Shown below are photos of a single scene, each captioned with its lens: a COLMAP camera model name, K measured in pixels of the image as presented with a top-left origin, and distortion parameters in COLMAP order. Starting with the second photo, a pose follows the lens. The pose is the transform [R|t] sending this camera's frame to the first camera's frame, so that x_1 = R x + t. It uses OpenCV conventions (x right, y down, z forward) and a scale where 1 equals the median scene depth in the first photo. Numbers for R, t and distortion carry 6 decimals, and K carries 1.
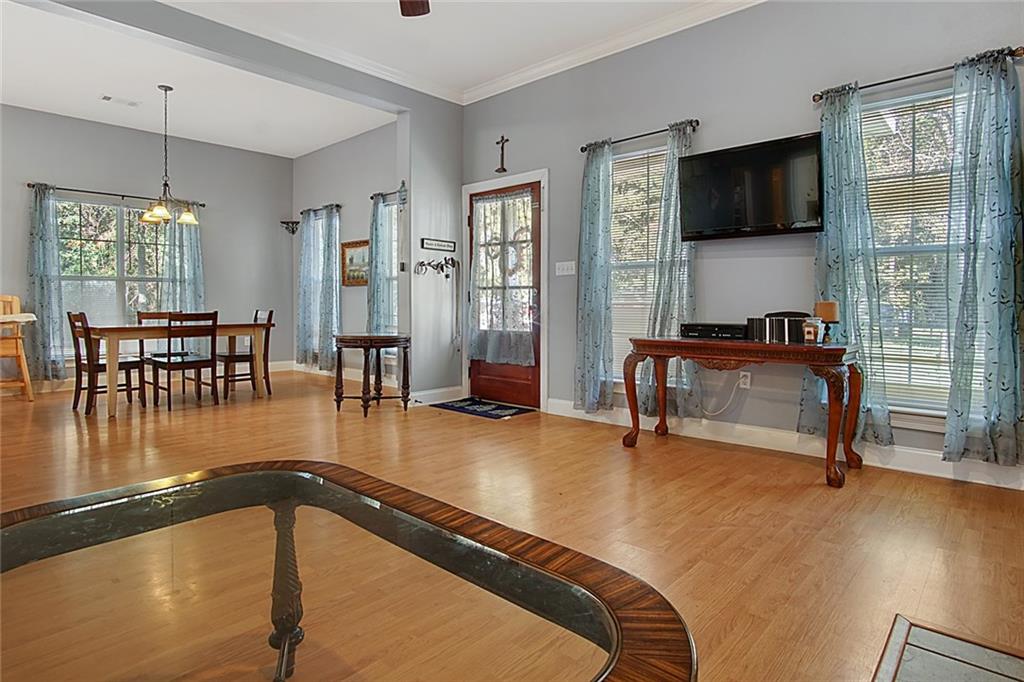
lens RADIAL K [[552.1, 0, 496.0], [0, 552.1, 310.7], [0, 0, 1]] dist [-0.032959, 0.002402]
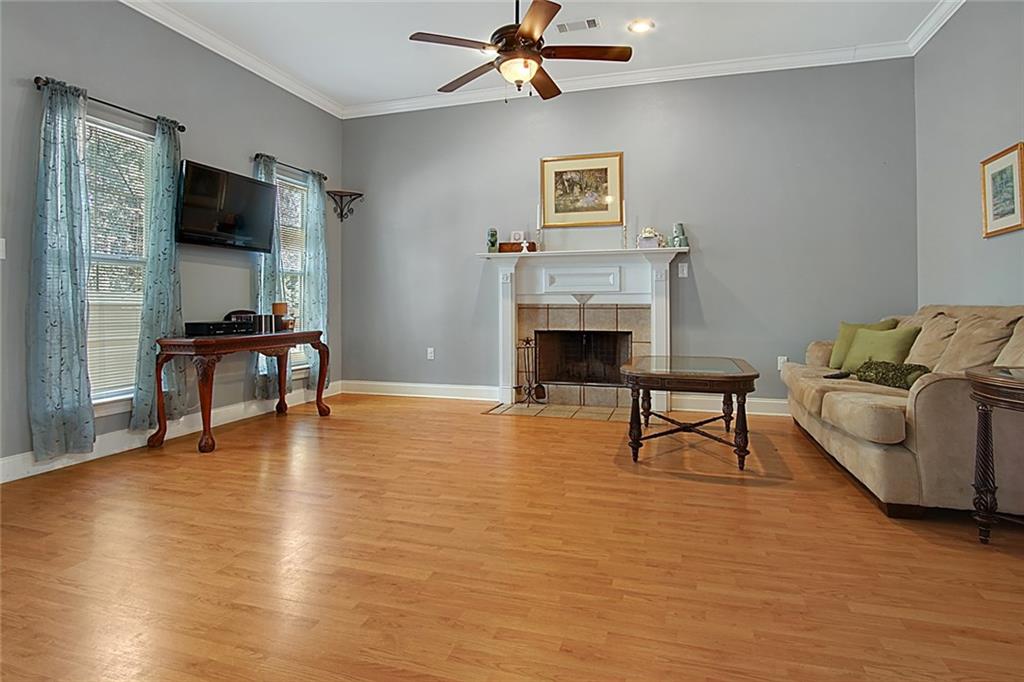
lens RADIAL K [[552.1, 0, 507.4], [0, 552.1, 302.9], [0, 0, 1]] dist [-0.032959, 0.002402]
pose [[-0.428927, 0.002000, 0.903337, -0.821914], [0.013377, 0.999902, 0.004138, -0.011677], [-0.903240, 0.013859, -0.428912, 0.893306]]
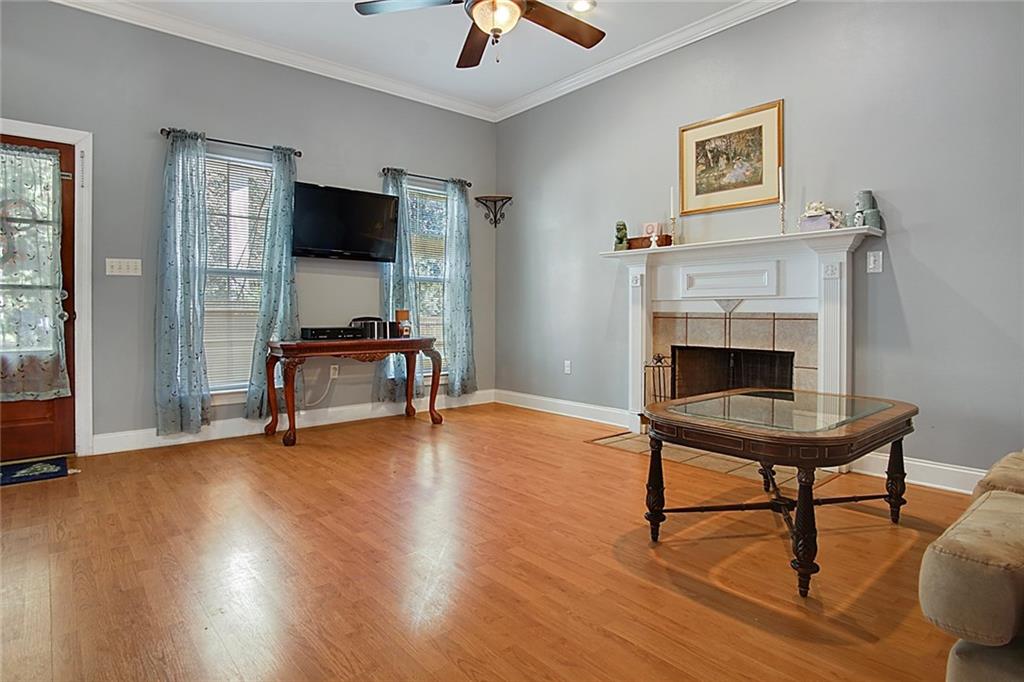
lens RADIAL K [[552.1, 0, 525.6], [0, 552.1, 316.1], [0, 0, 1]] dist [-0.032959, 0.002402]
pose [[0.116776, -0.008113, 0.993125, -0.728315], [0.010509, 0.999921, 0.006933, -0.005443], [-0.993103, 0.009627, 0.116852, 0.398790]]
